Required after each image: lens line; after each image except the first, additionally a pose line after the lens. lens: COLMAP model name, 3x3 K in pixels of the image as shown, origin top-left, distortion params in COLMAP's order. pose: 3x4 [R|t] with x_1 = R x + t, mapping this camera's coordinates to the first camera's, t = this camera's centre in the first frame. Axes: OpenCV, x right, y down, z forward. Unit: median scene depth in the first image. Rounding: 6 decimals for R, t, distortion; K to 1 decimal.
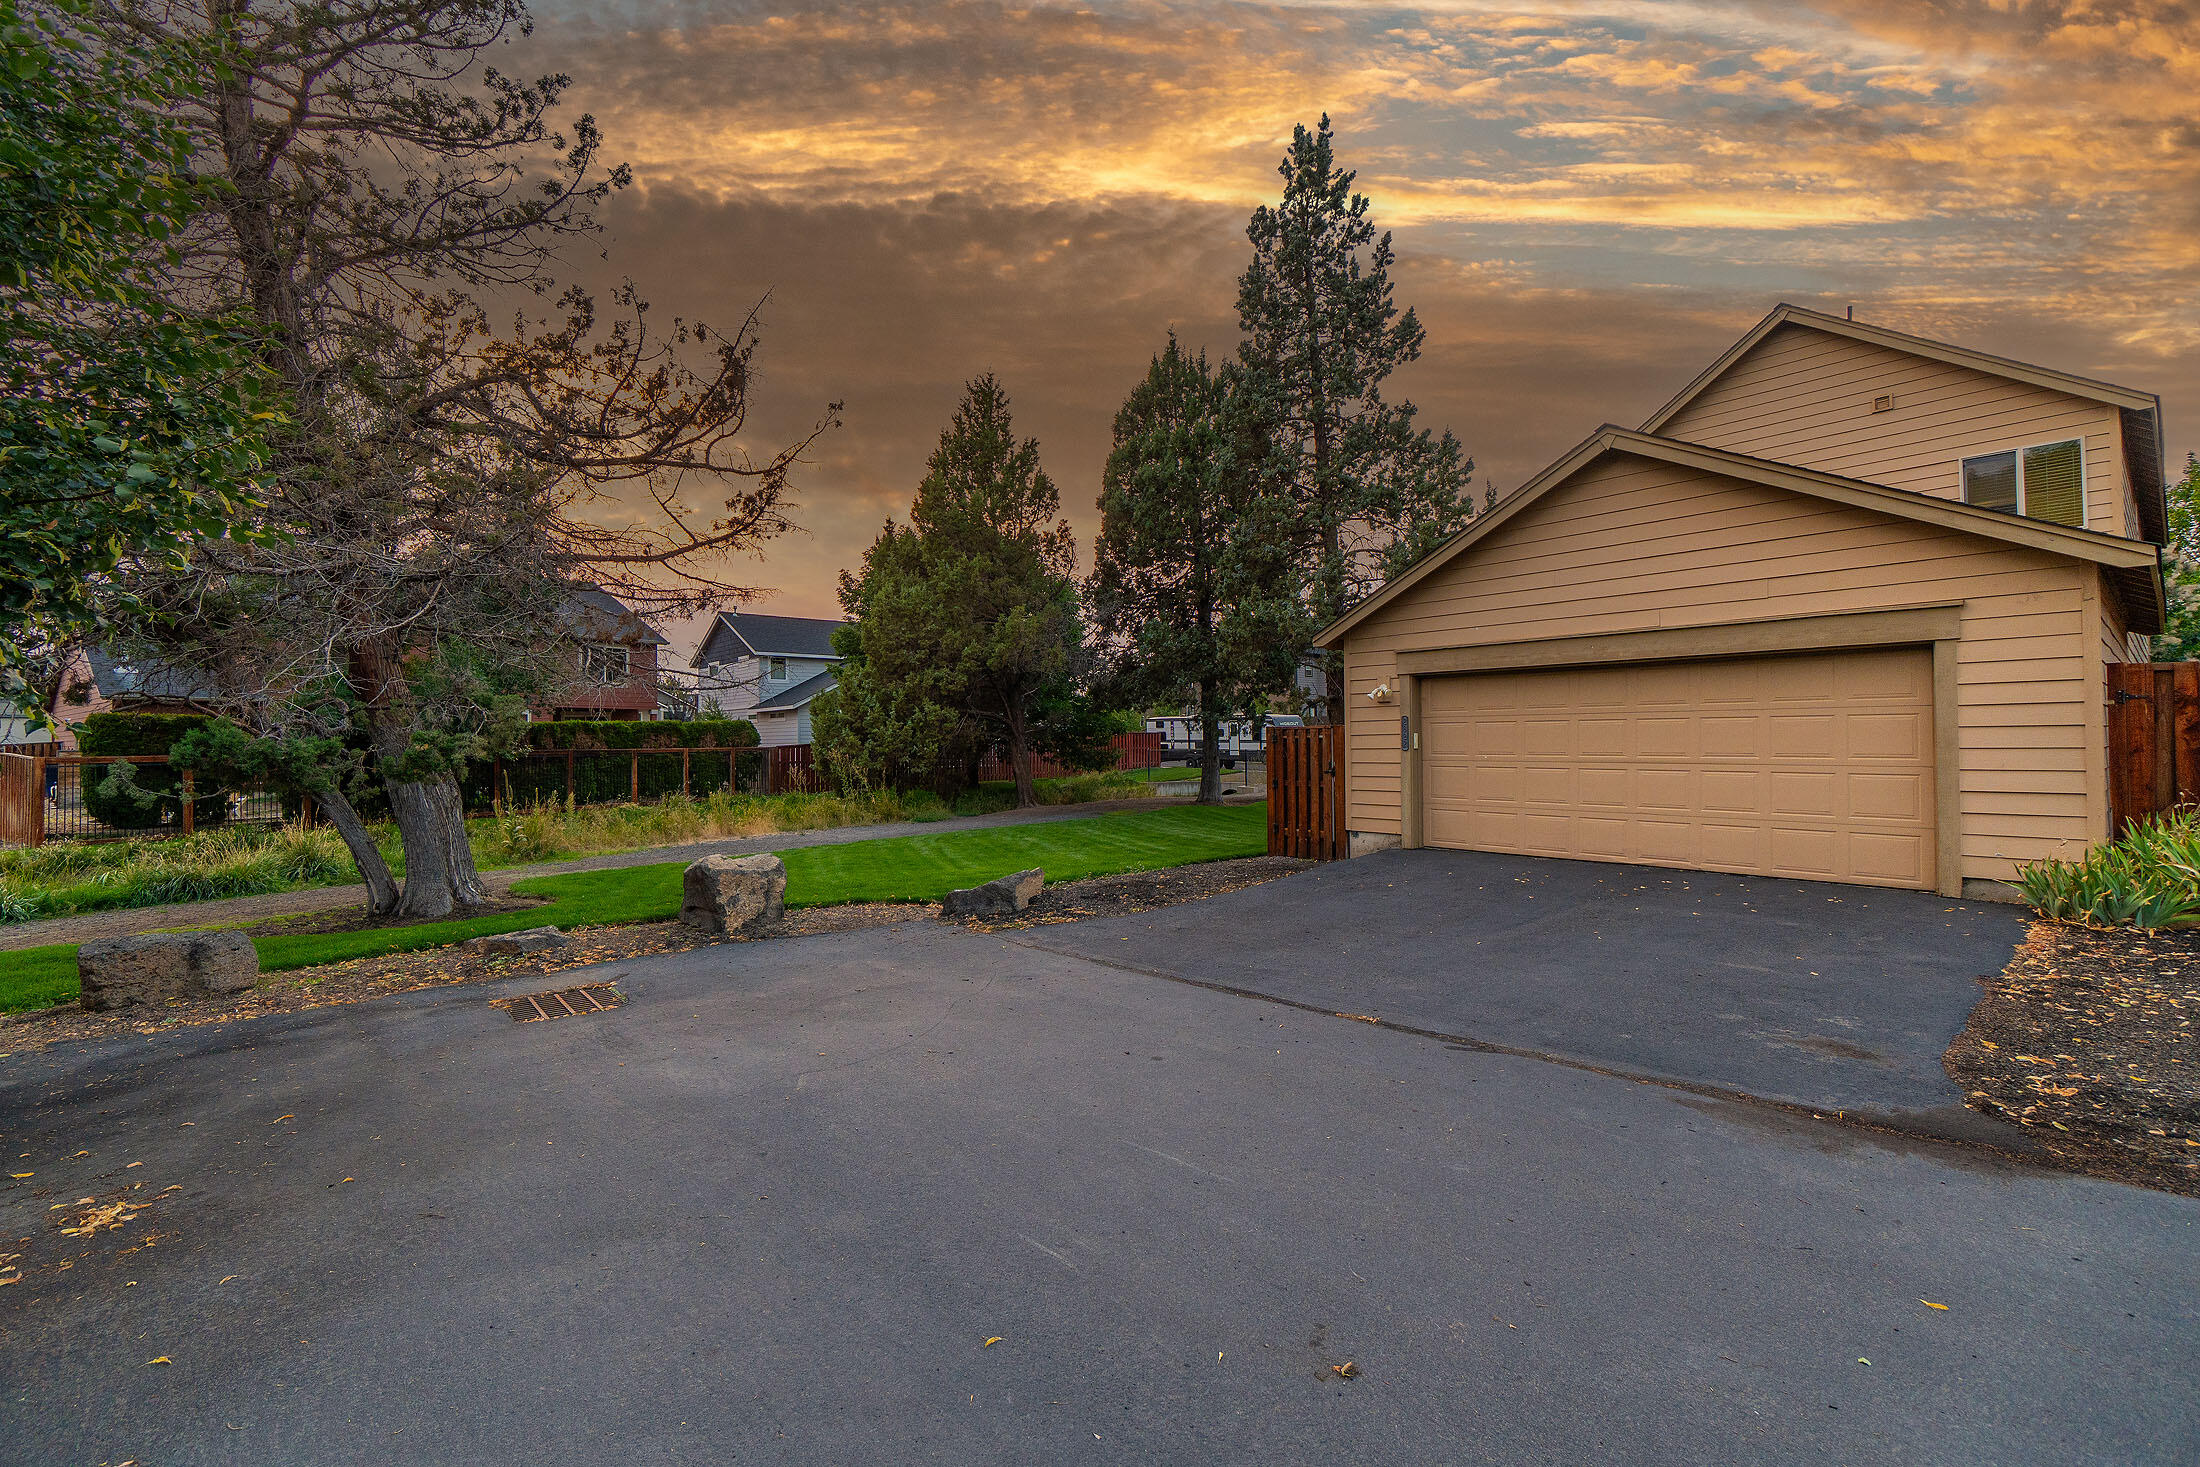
lens RADIAL K [[934.7, 0, 1100.0], [0, 934.7, 733.5], [0, 0, 1]] dist [0.001922, 0.000320]
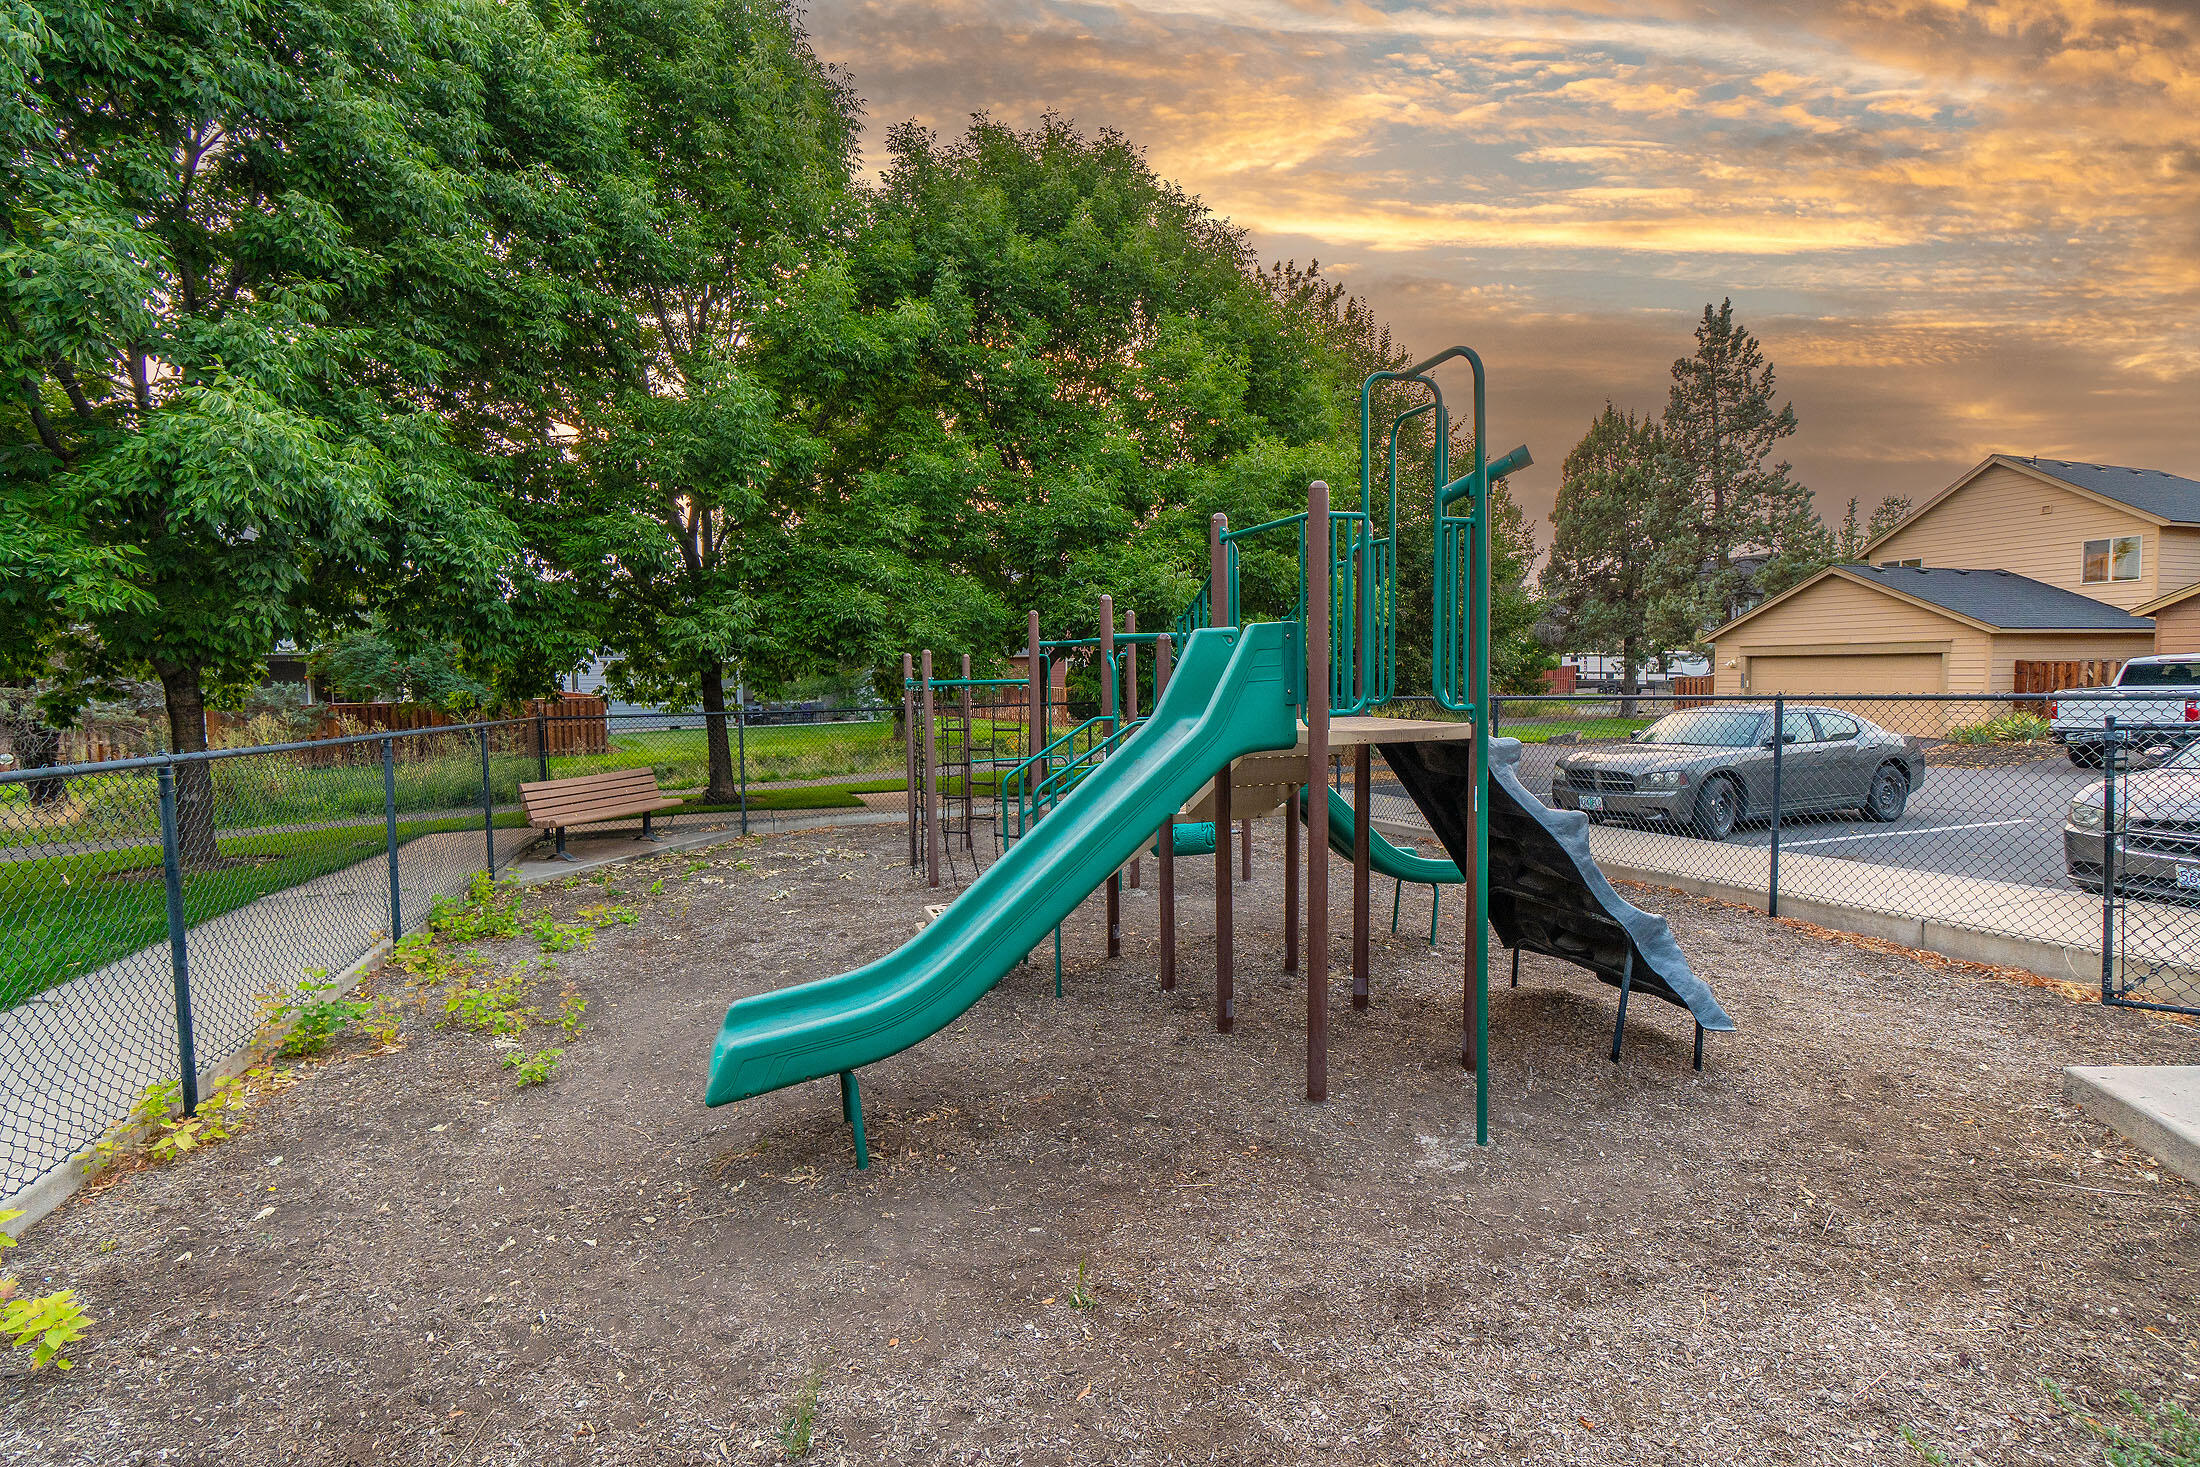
lens RADIAL K [[934.7, 0, 1100.0], [0, 934.7, 733.5], [0, 0, 1]] dist [0.001922, 0.000320]
pose [[0.933179, 0.017986, -0.358963, -0.137493], [0.011024, 0.996845, 0.078607, -0.028807], [0.359244, -0.077312, 0.930036, -0.726945]]
